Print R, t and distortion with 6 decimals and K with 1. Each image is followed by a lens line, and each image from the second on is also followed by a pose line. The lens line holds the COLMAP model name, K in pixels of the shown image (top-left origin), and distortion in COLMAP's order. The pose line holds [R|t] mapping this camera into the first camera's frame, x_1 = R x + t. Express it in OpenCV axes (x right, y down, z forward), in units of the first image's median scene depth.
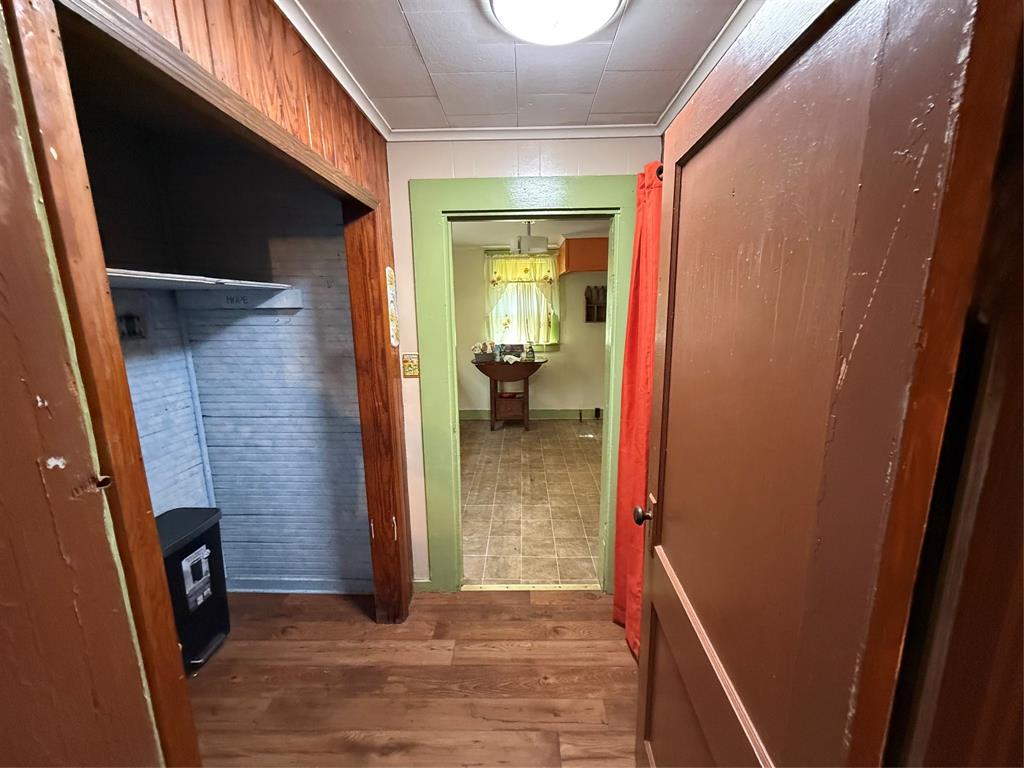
lens RADIAL K [[408.4, 0, 515.1], [0, 408.4, 384.9], [0, 0, 1]] dist [-0.000309, 0.000133]
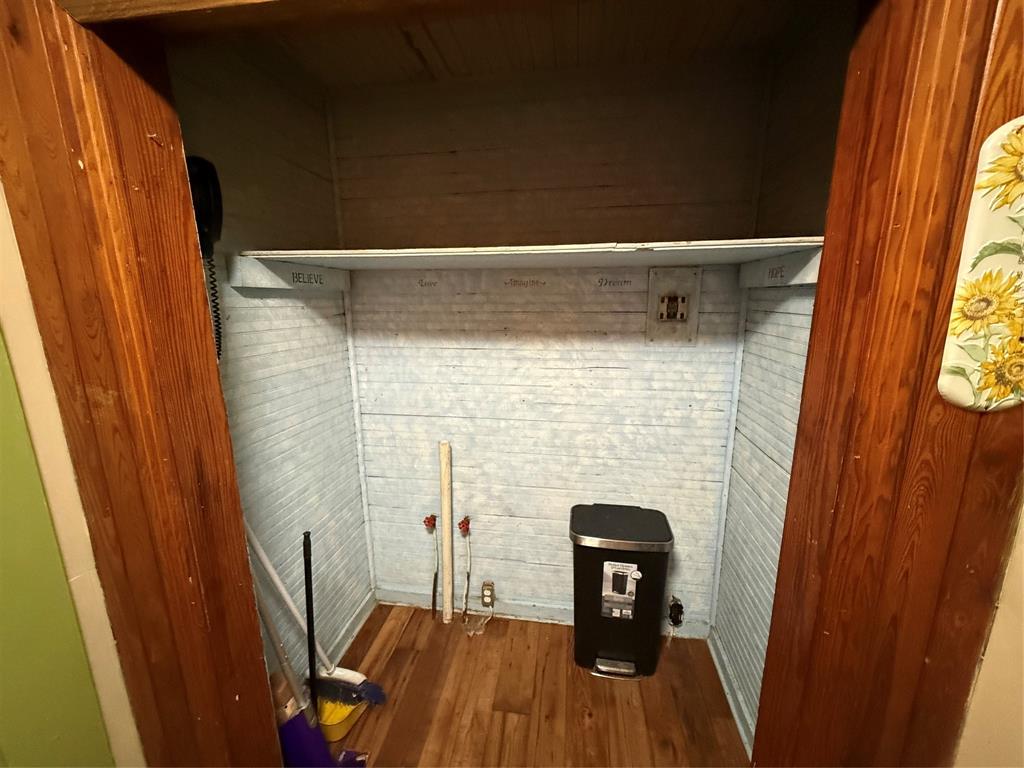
lens RADIAL K [[405.9, 0, 518.0], [0, 405.9, 385.7], [0, 0, 1]] dist [-0.001094, -0.000098]
pose [[-0.123124, 0.215226, -0.968772, 0.014192], [-0.173729, 0.956450, 0.234568, -0.095266], [0.977066, 0.197185, -0.080370, 0.559855]]
